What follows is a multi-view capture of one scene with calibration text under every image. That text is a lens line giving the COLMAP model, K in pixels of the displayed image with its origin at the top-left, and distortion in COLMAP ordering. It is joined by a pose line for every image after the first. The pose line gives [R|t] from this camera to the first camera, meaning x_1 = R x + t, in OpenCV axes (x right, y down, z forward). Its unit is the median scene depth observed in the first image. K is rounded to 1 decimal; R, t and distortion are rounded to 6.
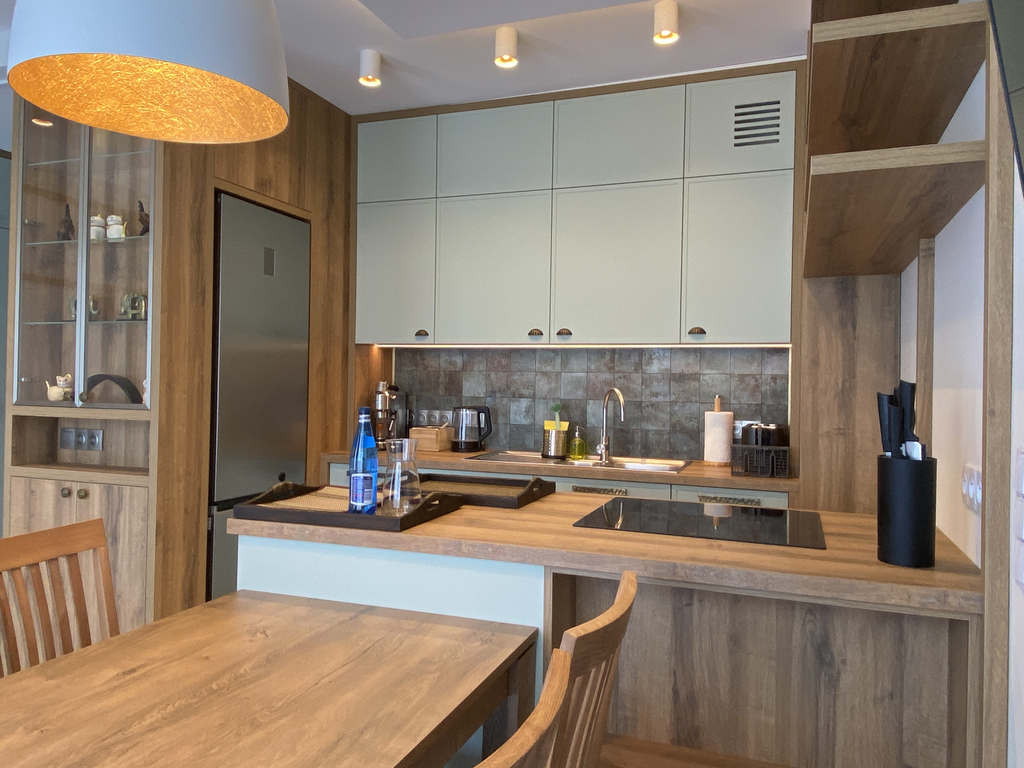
lens RADIAL K [[759.1, 0, 512.0], [0, 759.1, 384.0], [0, 0, 1]] dist [0.004761, 0.000359]
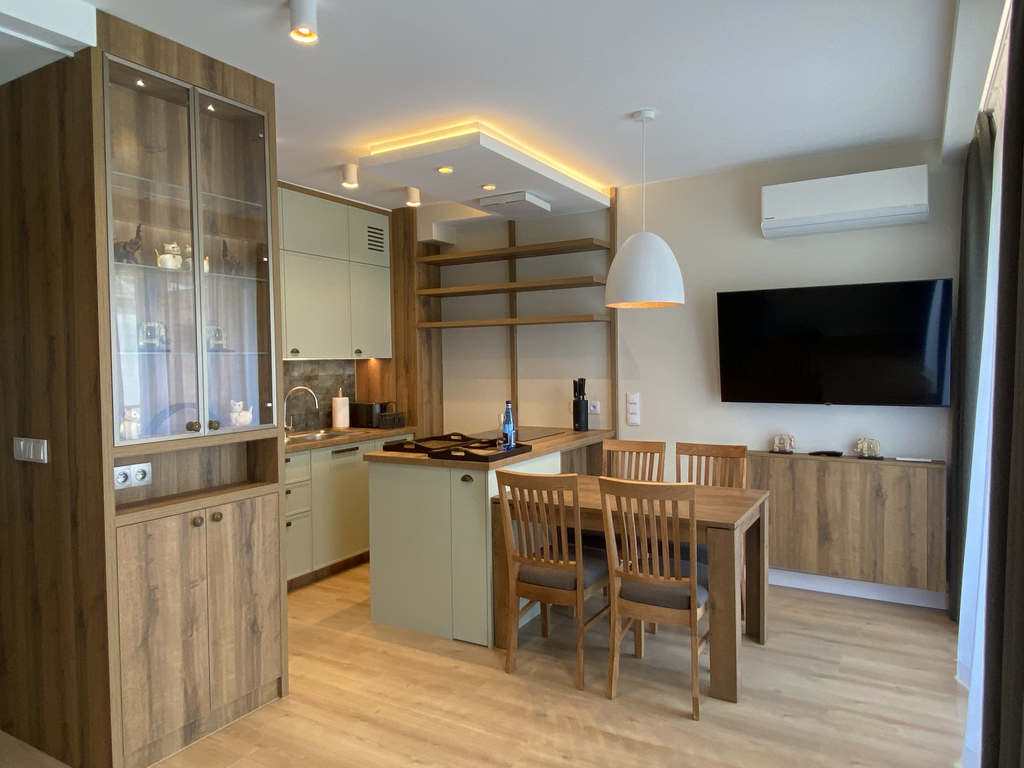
lens RADIAL K [[676.8, 0, 512.0], [0, 676.8, 384.0], [0, 0, 1]] dist [-0.000349, 0.000004]
pose [[0.169942, -0.051918, 0.984086, -1.345917], [0.022372, 0.998557, 0.048818, -0.069654], [-0.985200, 0.013720, 0.170858, 0.430309]]
